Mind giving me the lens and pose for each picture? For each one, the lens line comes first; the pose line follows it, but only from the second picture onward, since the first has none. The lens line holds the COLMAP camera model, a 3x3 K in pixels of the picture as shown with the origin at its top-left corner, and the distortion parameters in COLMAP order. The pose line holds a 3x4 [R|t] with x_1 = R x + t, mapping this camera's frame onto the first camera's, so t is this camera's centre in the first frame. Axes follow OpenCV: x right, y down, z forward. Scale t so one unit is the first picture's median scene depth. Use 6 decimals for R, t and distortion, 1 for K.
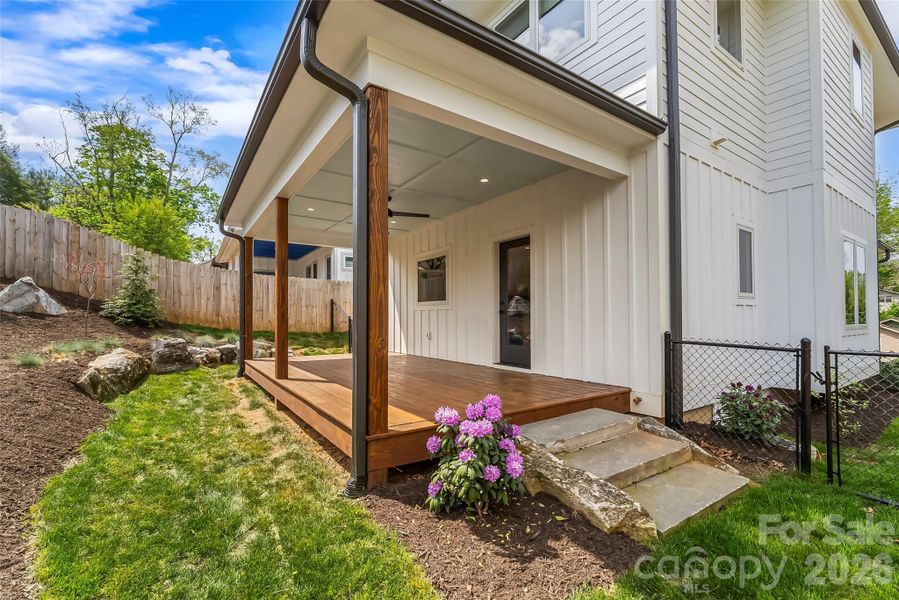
lens RADIAL K [[383.8, 0, 419.1], [0, 383.8, 311.4], [0, 0, 1]] dist [-0.000987, -0.000075]
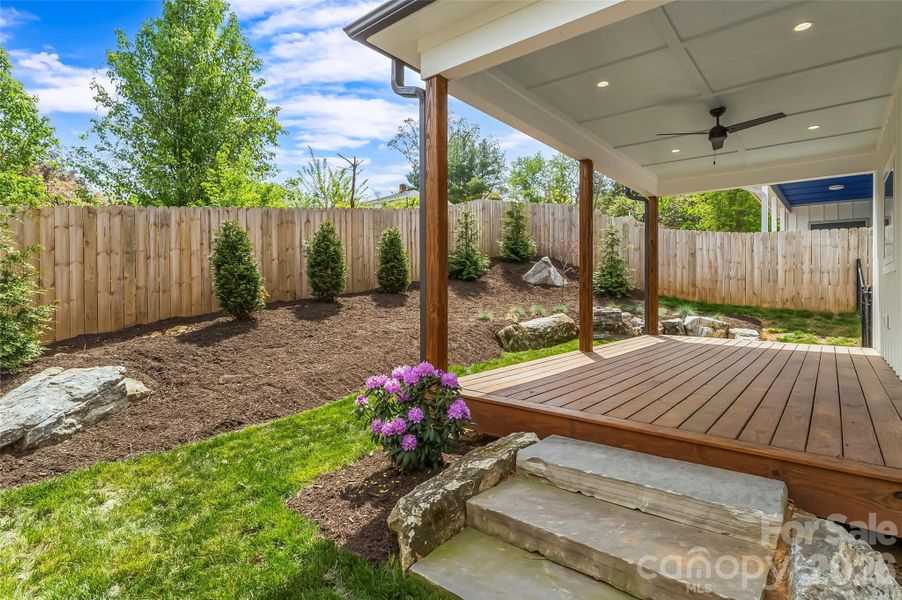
lens RADIAL K [[458.5, 0, 452.4], [0, 458.5, 299.0], [0, 0, 1]] dist [0.001946, 0.000114]
pose [[0.316969, 0.023153, -0.948153, 0.873420], [0.009731, 0.999570, 0.027662, 0.019031], [0.948386, -0.017995, 0.316608, 0.478868]]
